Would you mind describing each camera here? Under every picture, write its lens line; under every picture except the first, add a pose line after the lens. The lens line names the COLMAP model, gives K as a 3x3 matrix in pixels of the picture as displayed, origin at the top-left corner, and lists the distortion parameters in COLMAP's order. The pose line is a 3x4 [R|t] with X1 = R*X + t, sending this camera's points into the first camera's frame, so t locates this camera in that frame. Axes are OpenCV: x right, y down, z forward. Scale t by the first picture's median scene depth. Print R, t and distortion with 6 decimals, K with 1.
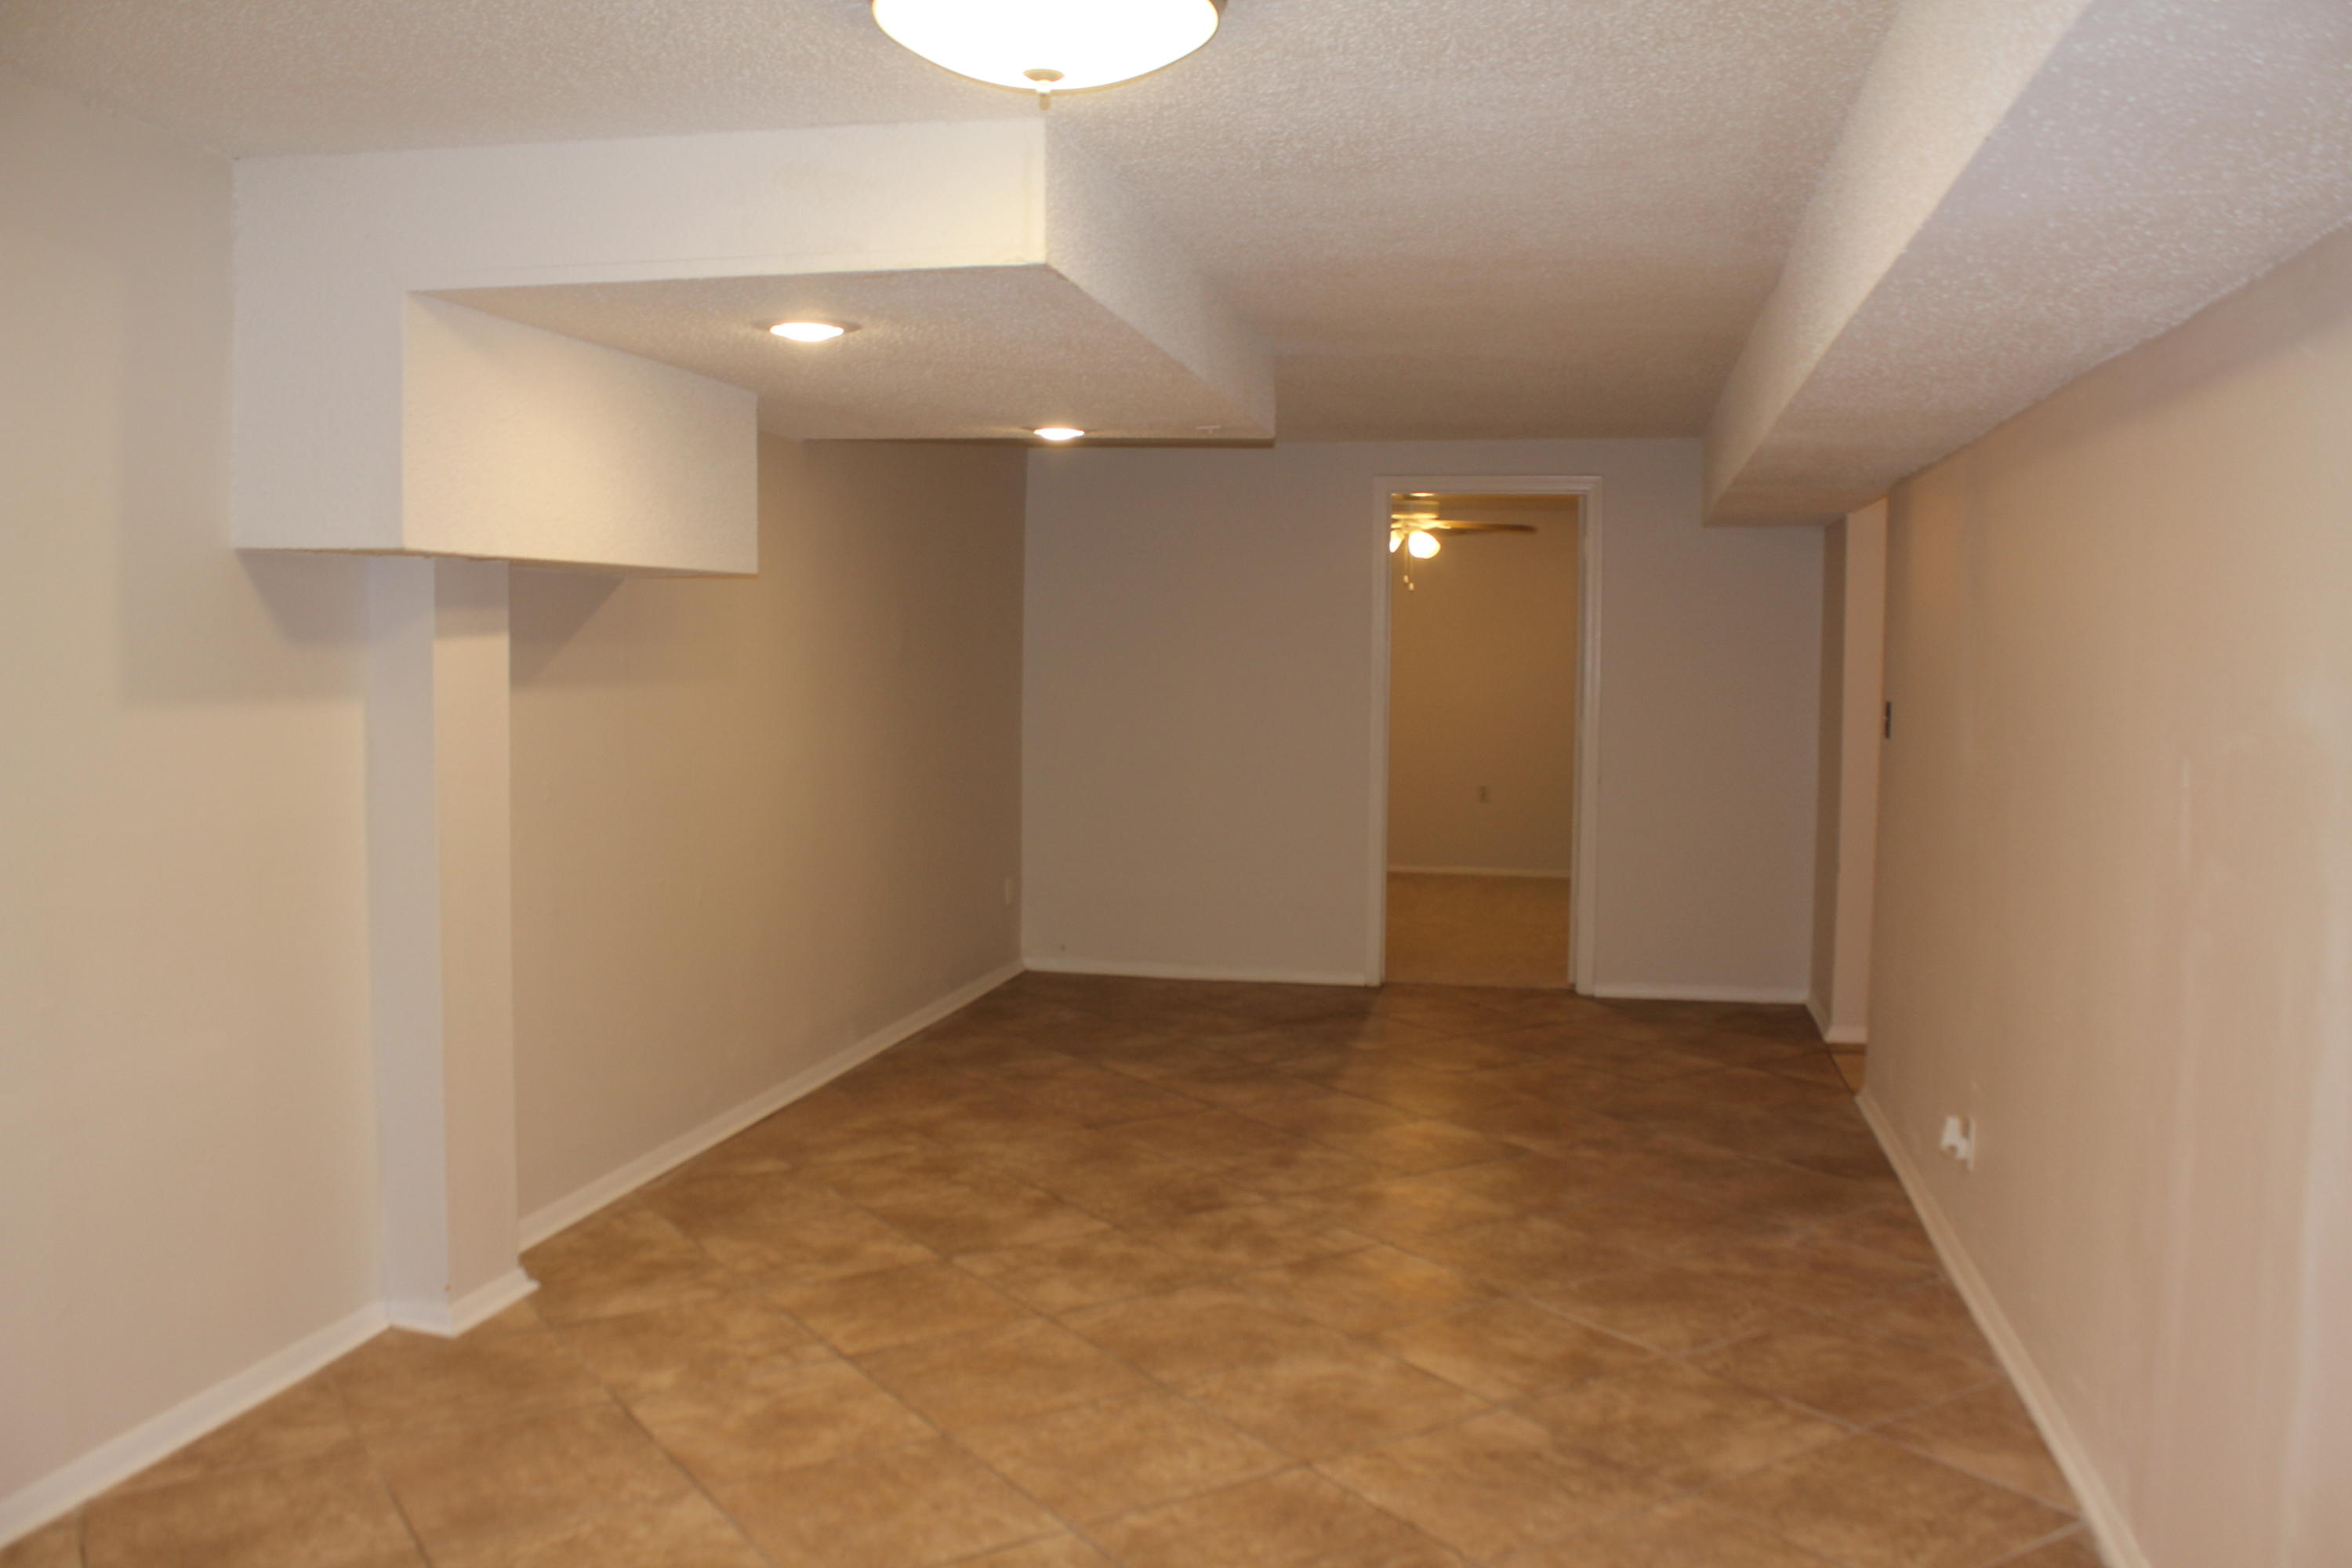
lens RADIAL K [[2030.2, 0, 1182.3], [0, 2030.2, 785.6], [0, 0, 1]] dist [-0.017063, 0.004386]
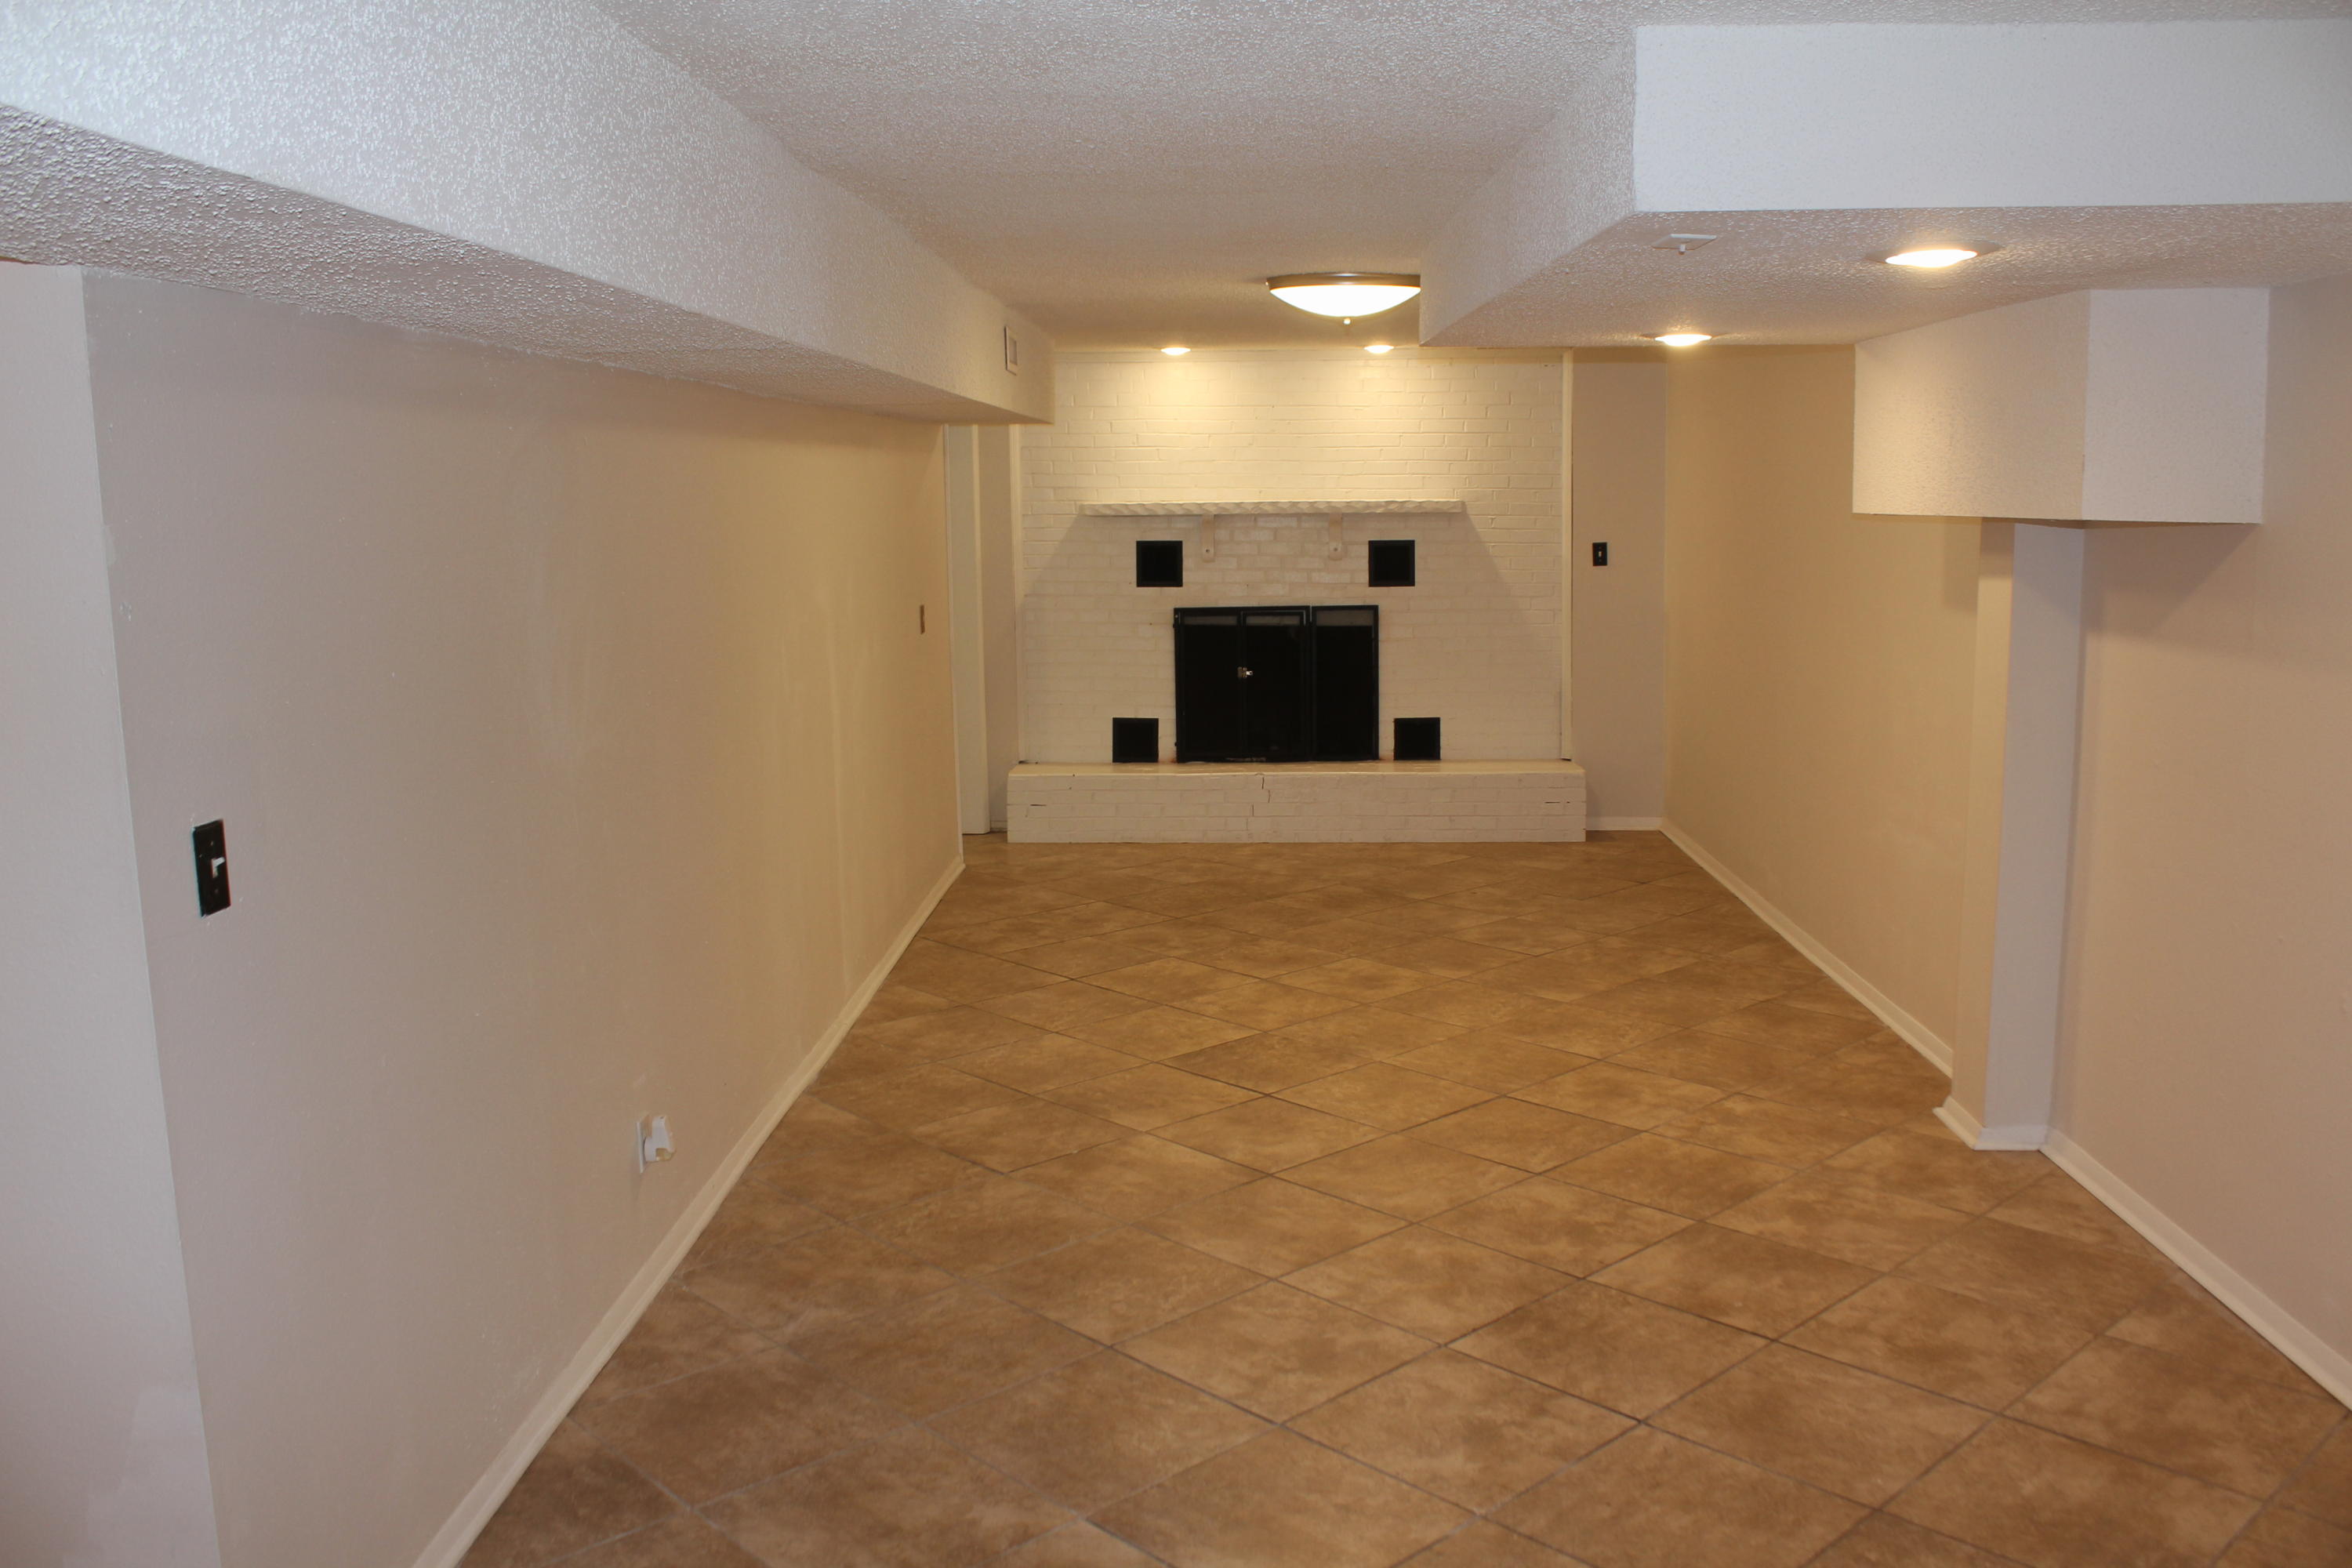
lens RADIAL K [[2030.2, 0, 1182.3], [0, 2030.2, 785.6], [0, 0, 1]] dist [-0.017063, 0.004386]
pose [[-0.984740, 0.023415, -0.172448, 0.336241], [-0.013939, 0.977112, 0.212269, -0.202533], [0.173472, 0.211434, -0.961875, 2.106062]]
